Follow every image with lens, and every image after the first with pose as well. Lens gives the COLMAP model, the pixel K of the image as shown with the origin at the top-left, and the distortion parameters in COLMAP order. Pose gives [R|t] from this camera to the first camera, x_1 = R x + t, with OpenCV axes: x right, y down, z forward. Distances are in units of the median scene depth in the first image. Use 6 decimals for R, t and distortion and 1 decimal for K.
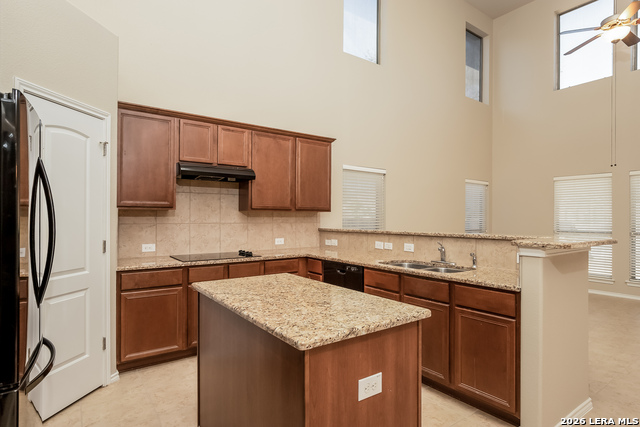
lens RADIAL K [[351.7, 0, 324.9], [0, 351.7, 215.0], [0, 0, 1]] dist [0.000140, -0.000025]
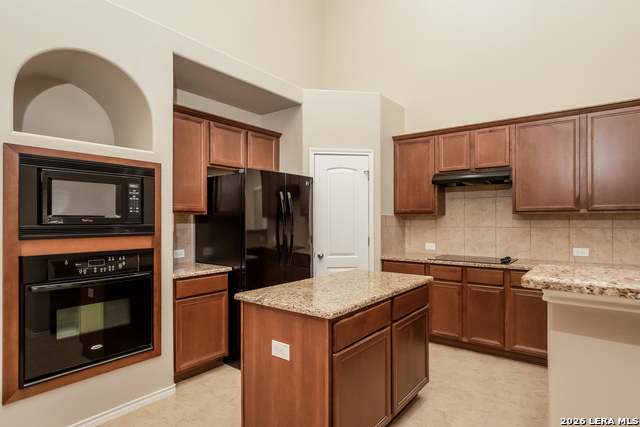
lens RADIAL K [[351.7, 0, 324.2], [0, 351.7, 216.6], [0, 0, 1]] dist [0.000140, -0.000025]
pose [[0.264013, -0.014212, -0.964414, 0.538454], [0.009546, 0.999881, -0.012122, 0.001772], [0.964472, -0.006006, 0.264117, 0.302032]]
